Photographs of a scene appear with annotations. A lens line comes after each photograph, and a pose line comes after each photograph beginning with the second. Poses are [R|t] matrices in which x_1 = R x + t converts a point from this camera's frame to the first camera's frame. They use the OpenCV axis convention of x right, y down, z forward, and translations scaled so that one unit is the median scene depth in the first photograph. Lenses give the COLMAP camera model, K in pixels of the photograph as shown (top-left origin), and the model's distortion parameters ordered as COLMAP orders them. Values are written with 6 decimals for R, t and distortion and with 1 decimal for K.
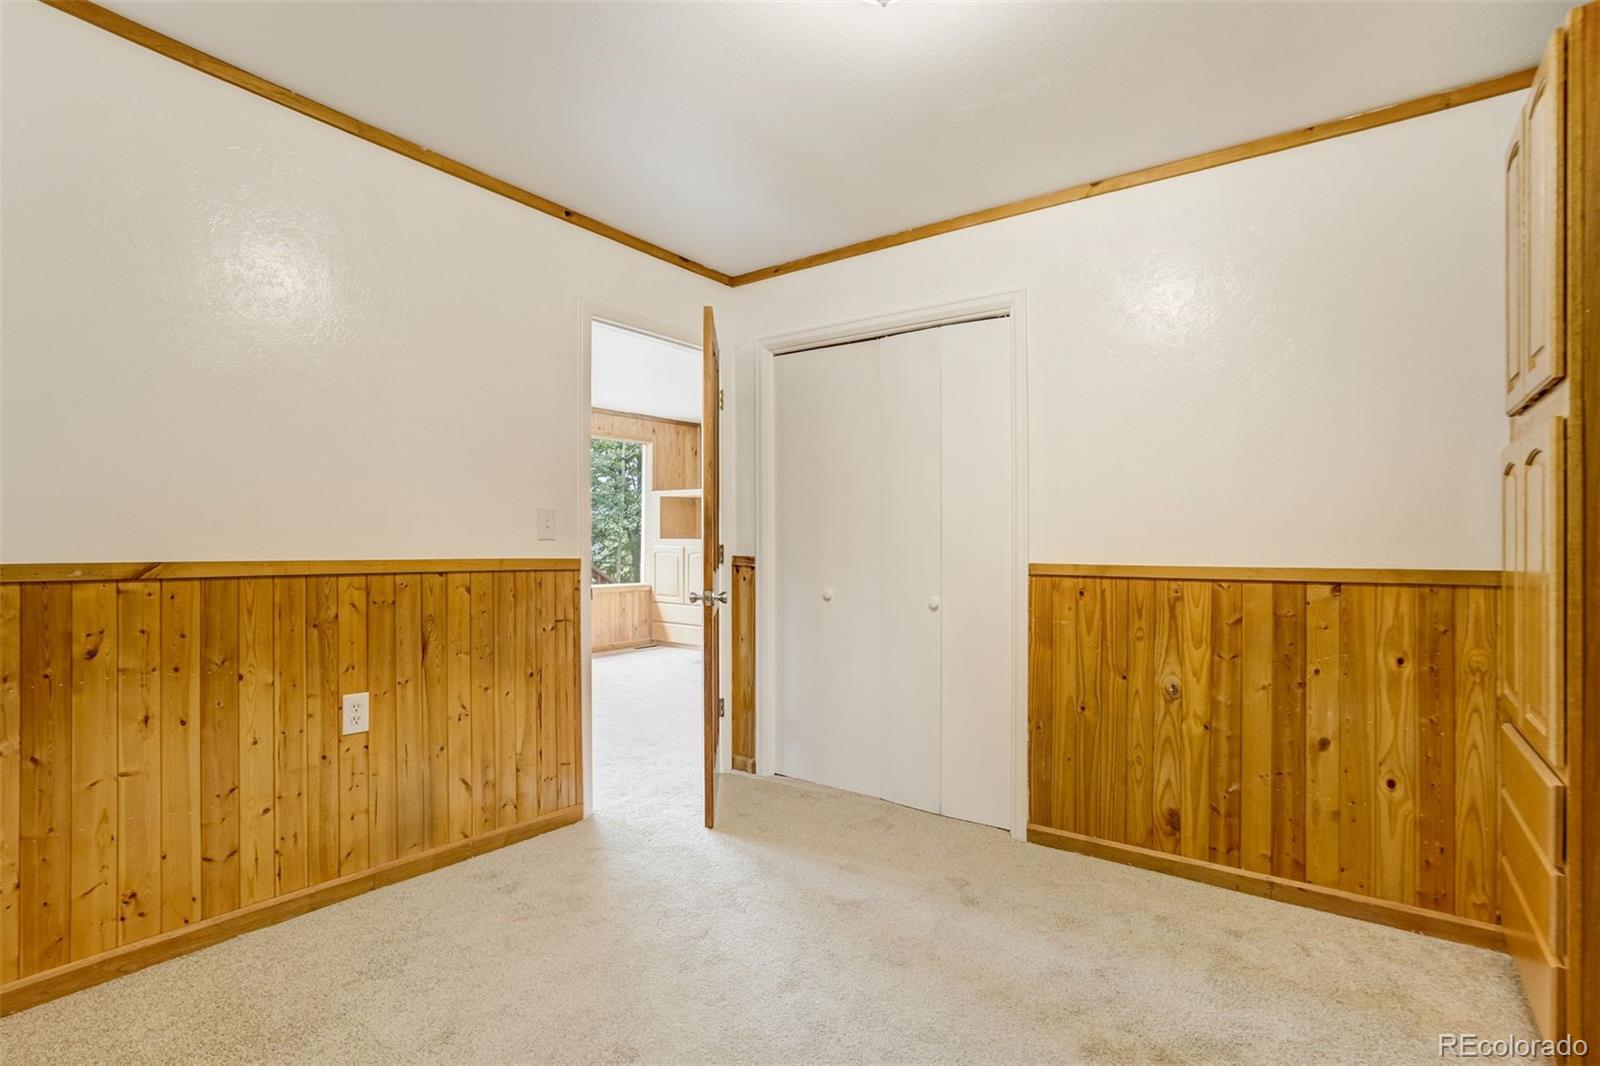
lens RADIAL K [[752.6, 0, 781.1], [0, 752.6, 518.7], [0, 0, 1]] dist [-0.017936, 0.009155]
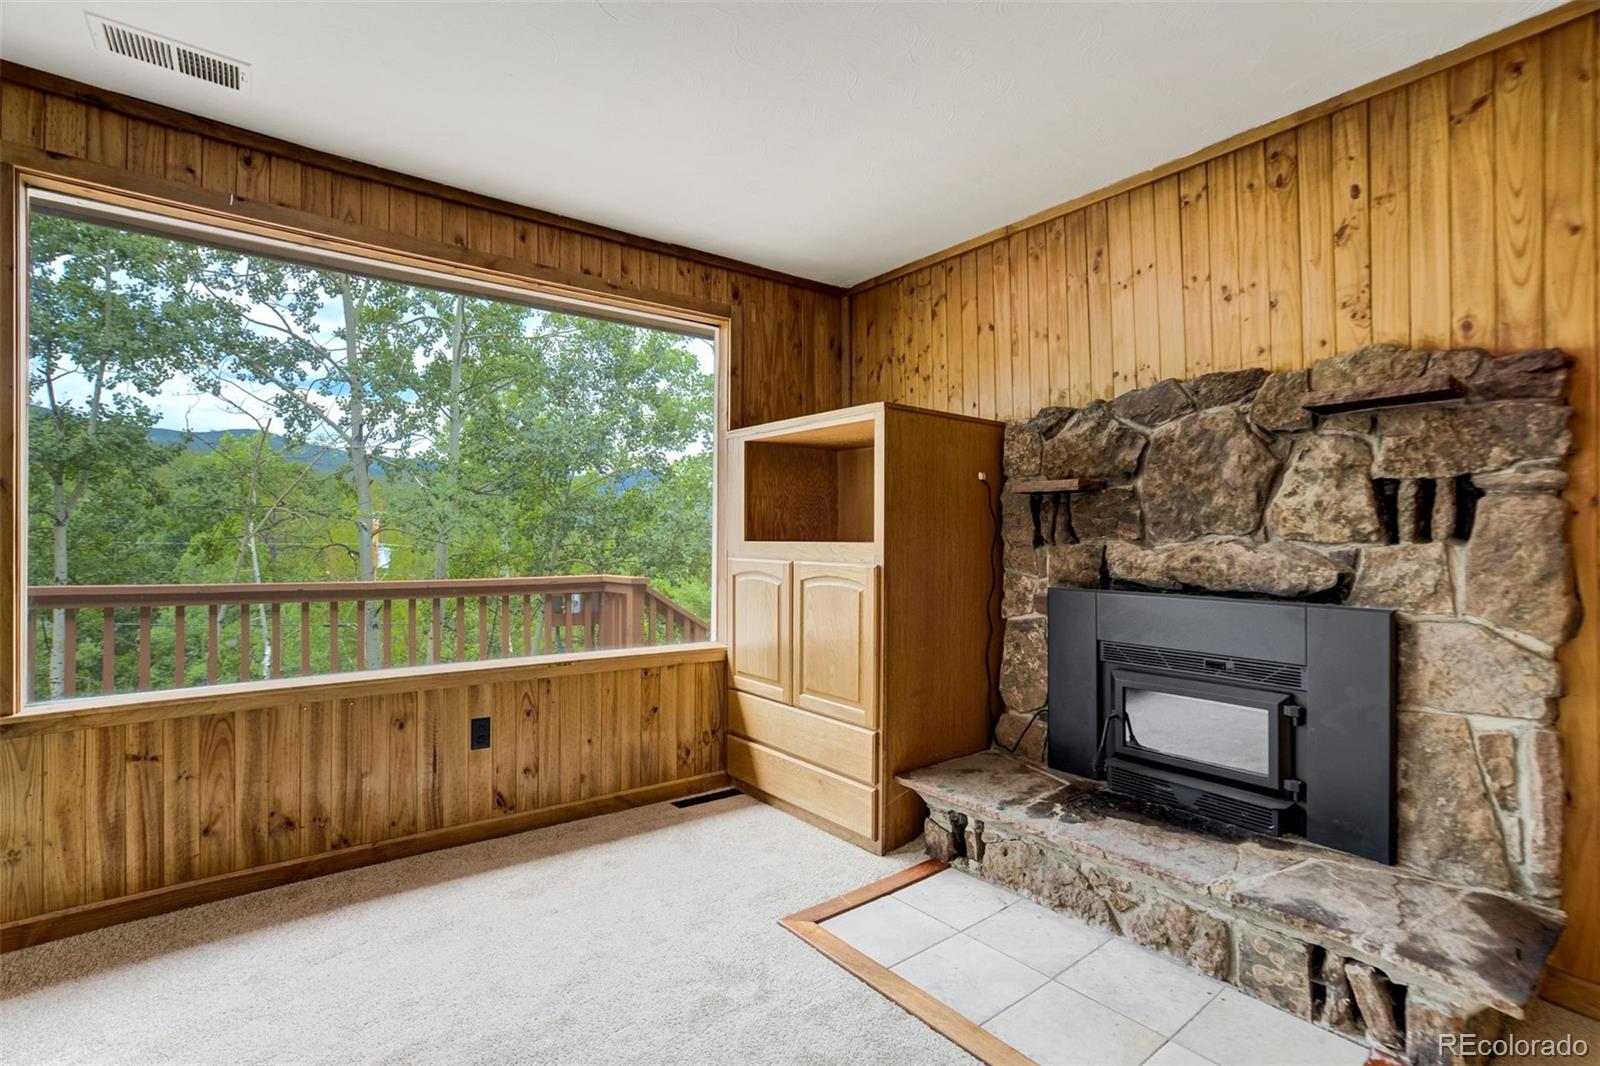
lens RADIAL K [[763.1, 0, 771.8], [0, 763.1, 536.7], [0, 0, 1]] dist [-0.065974, 0.036403]
pose [[0.961589, 0.005065, -0.274447, -0.028299], [-0.000651, 0.999869, 0.016171, 0.016723], [0.274493, -0.015372, 0.961466, 0.590837]]
